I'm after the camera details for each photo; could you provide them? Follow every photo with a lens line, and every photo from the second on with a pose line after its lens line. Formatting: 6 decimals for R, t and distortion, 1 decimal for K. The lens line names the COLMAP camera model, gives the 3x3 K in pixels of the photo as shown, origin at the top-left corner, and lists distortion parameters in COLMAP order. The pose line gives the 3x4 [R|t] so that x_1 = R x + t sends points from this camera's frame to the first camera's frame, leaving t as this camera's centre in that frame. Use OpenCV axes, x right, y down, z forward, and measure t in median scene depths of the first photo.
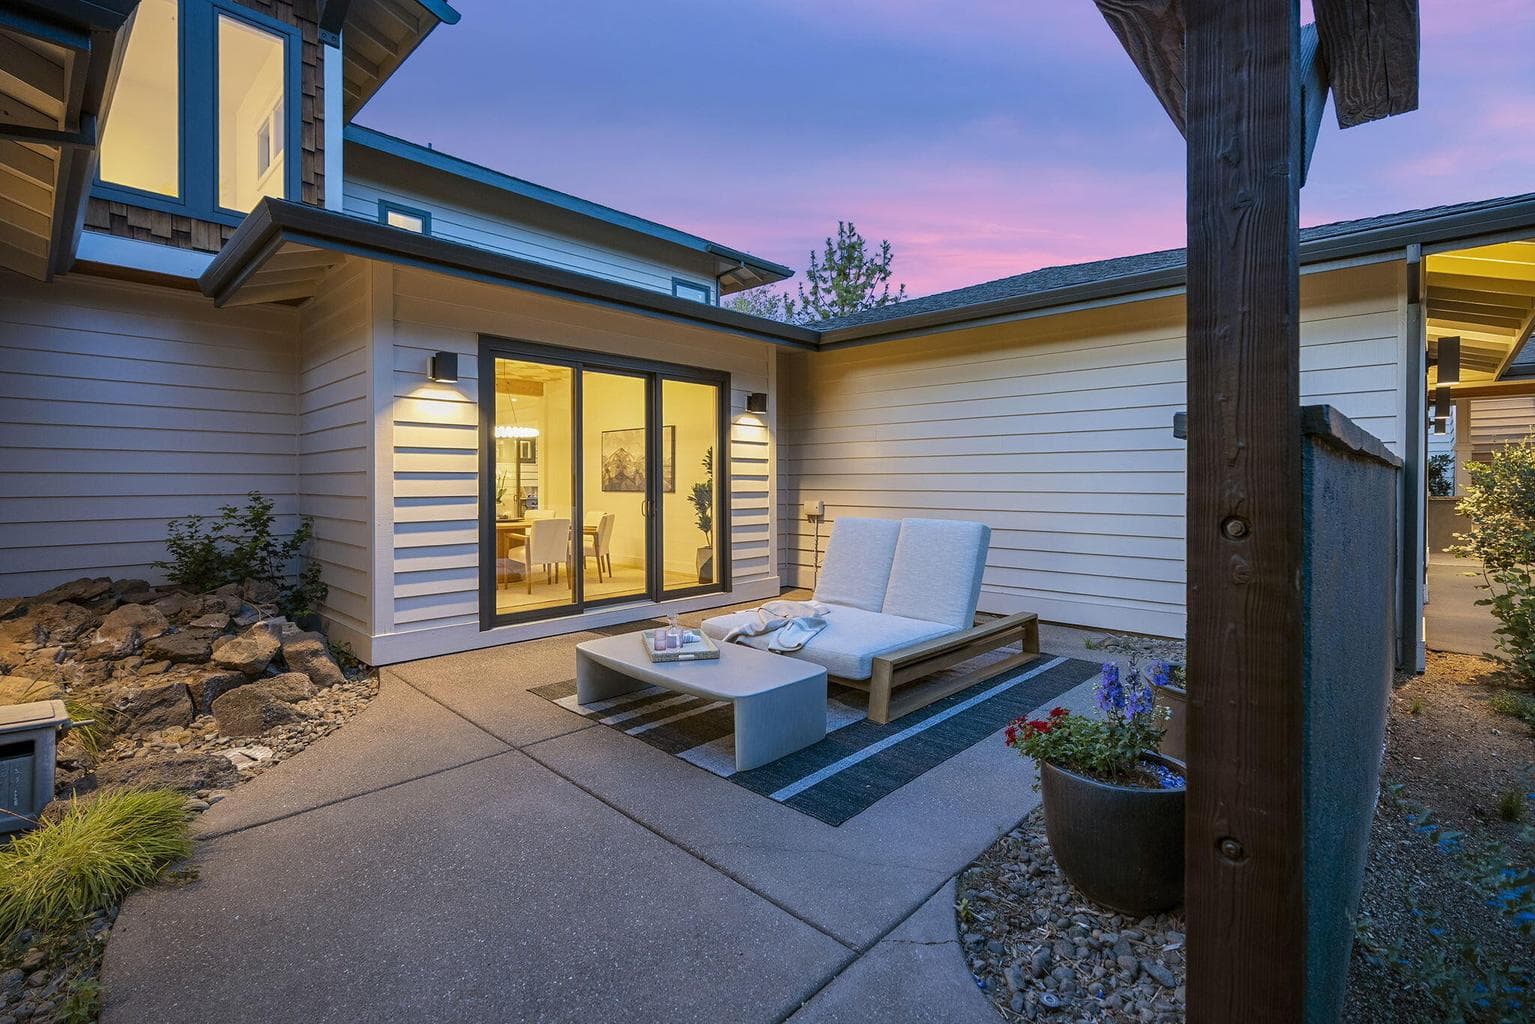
lens RADIAL K [[692.9, 0, 748.3], [0, 692.9, 486.9], [0, 0, 1]] dist [-0.007400, 0.001484]
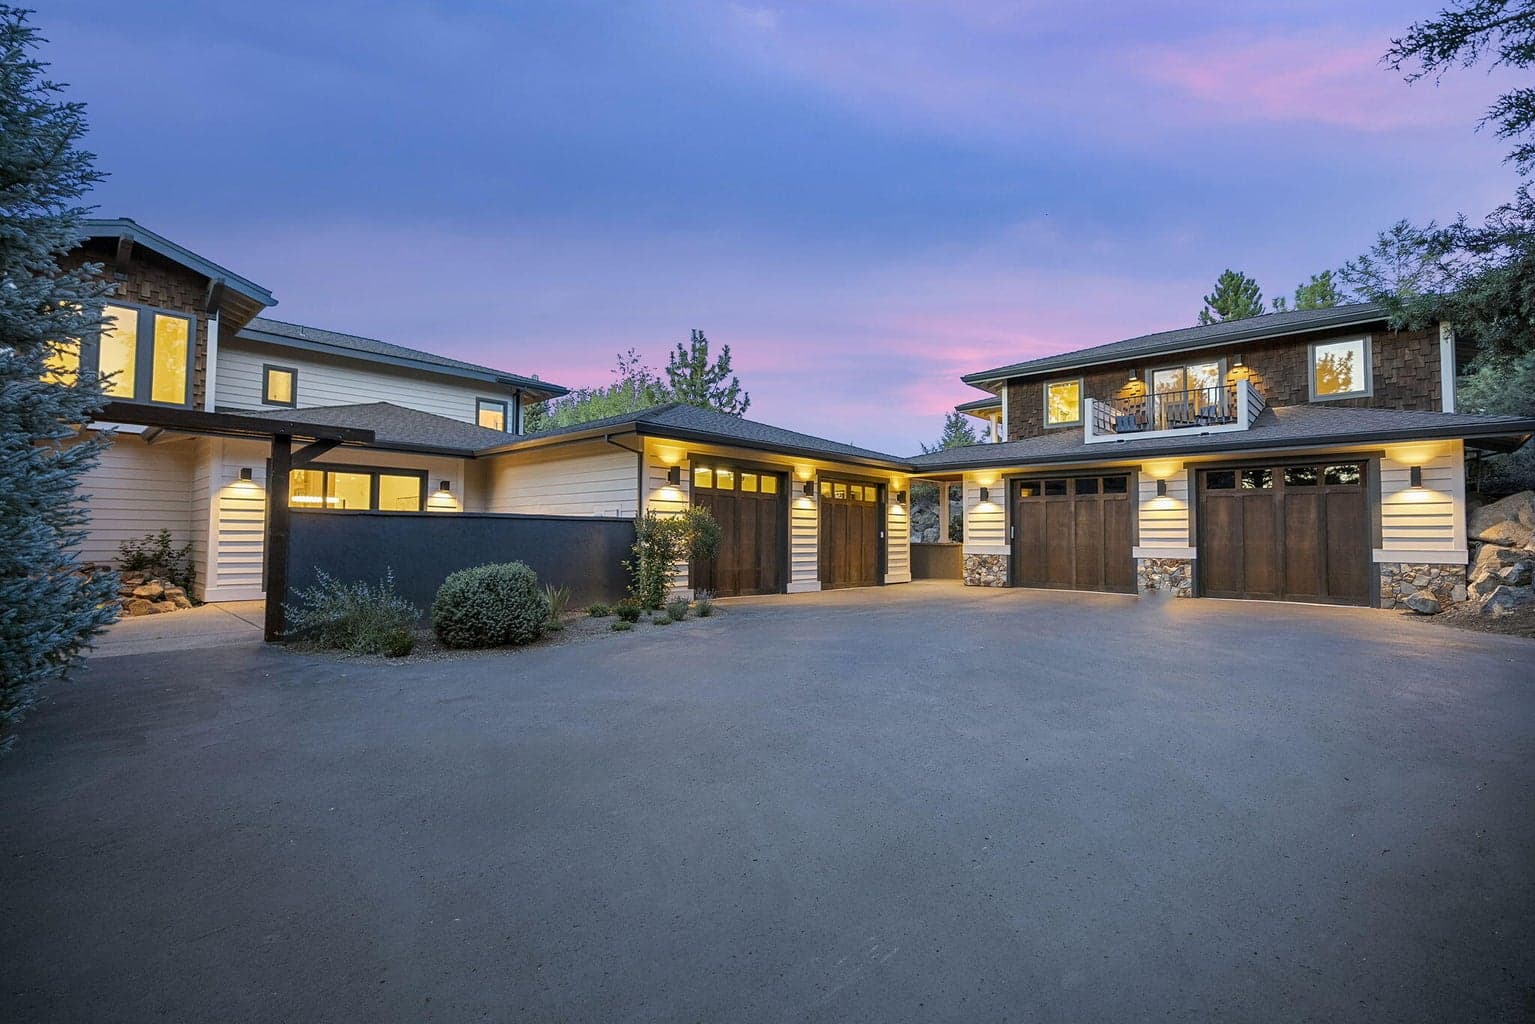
lens RADIAL K [[692.9, 0, 769.2], [0, 692.9, 512.4], [0, 0, 1]] dist [-0.007400, 0.001484]
pose [[0.999798, 0.008557, 0.018211, 1.156181], [-0.007758, 0.999022, -0.043541, 0.036652], [-0.018566, 0.043391, 0.998886, -1.211888]]
